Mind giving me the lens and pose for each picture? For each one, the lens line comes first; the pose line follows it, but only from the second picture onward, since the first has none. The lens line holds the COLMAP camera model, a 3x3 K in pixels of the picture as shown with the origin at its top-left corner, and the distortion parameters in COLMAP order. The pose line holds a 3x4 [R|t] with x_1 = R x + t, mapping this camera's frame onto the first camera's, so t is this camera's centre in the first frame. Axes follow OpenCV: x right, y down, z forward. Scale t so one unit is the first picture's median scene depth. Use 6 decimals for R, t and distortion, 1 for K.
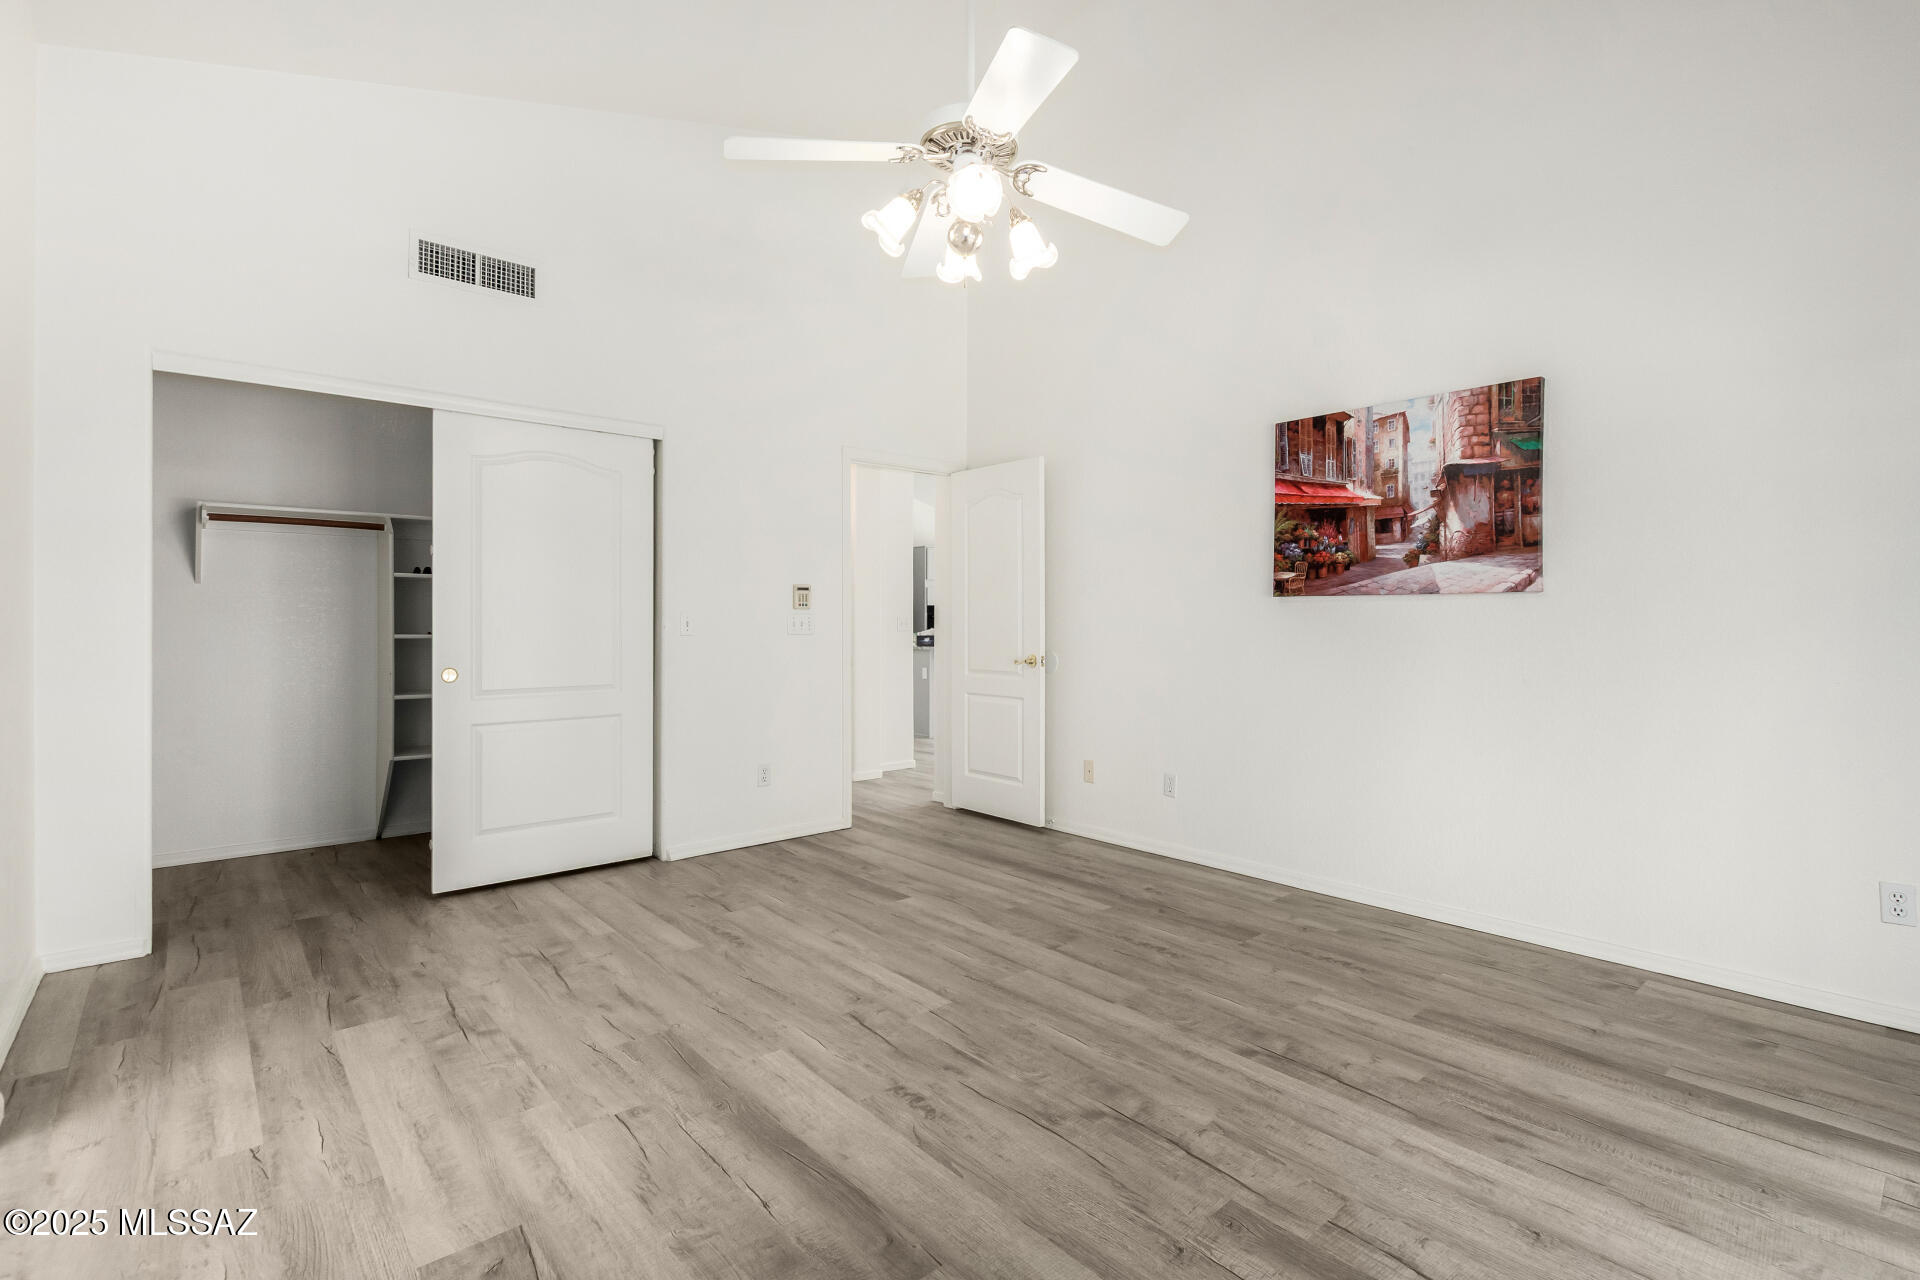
lens RADIAL K [[878.7, 0, 967.8], [0, 878.7, 631.6], [0, 0, 1]] dist [0.000903, -0.000175]
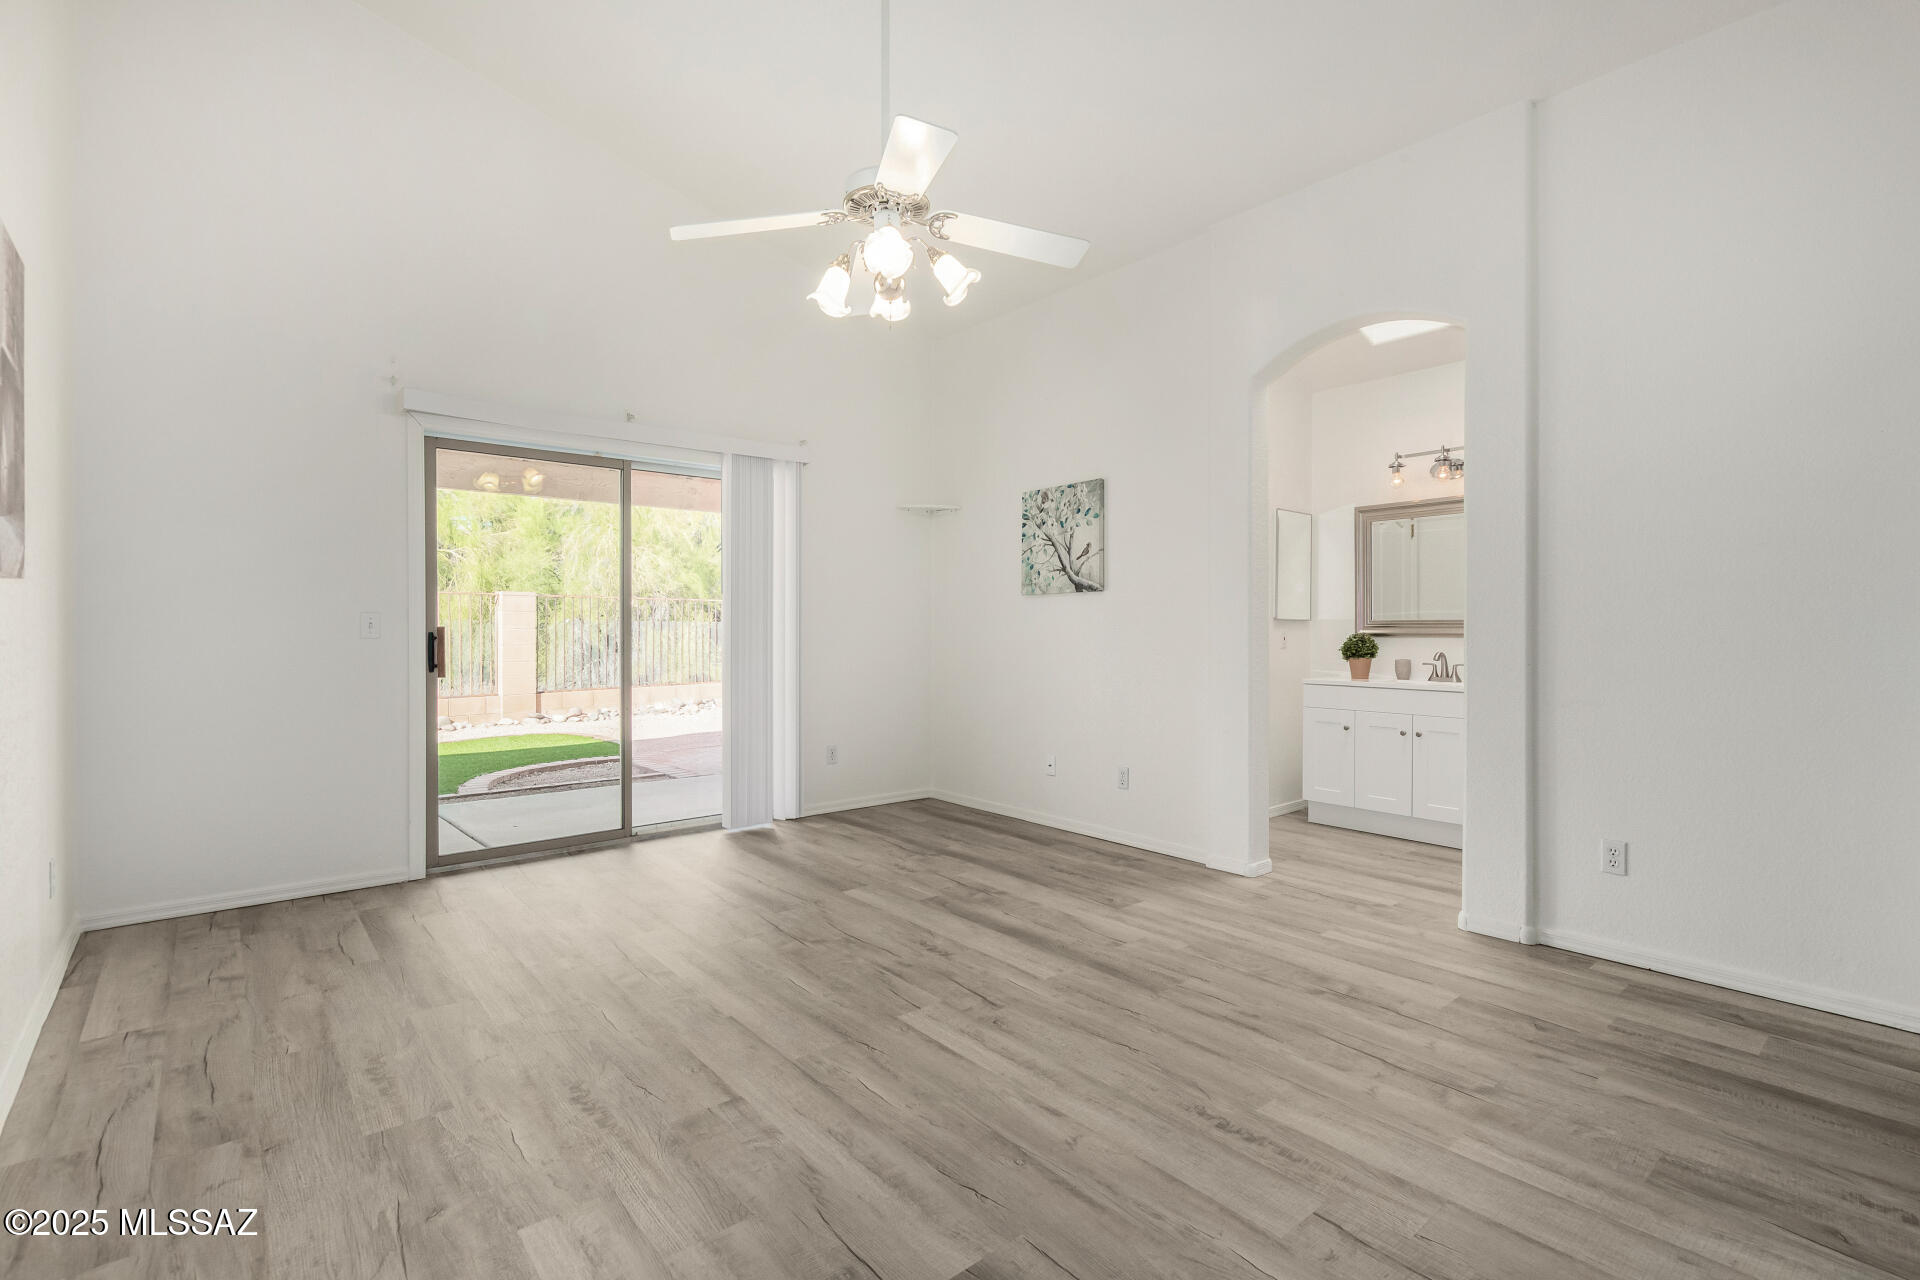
lens RADIAL K [[878.7, 0, 967.8], [0, 878.7, 631.6], [0, 0, 1]] dist [0.000903, -0.000175]
pose [[-0.999931, -0.000492, 0.011777, -0.110566], [-0.000345, 0.999922, 0.012469, -0.014676], [-0.011782, 0.012464, -0.999853, 2.021209]]
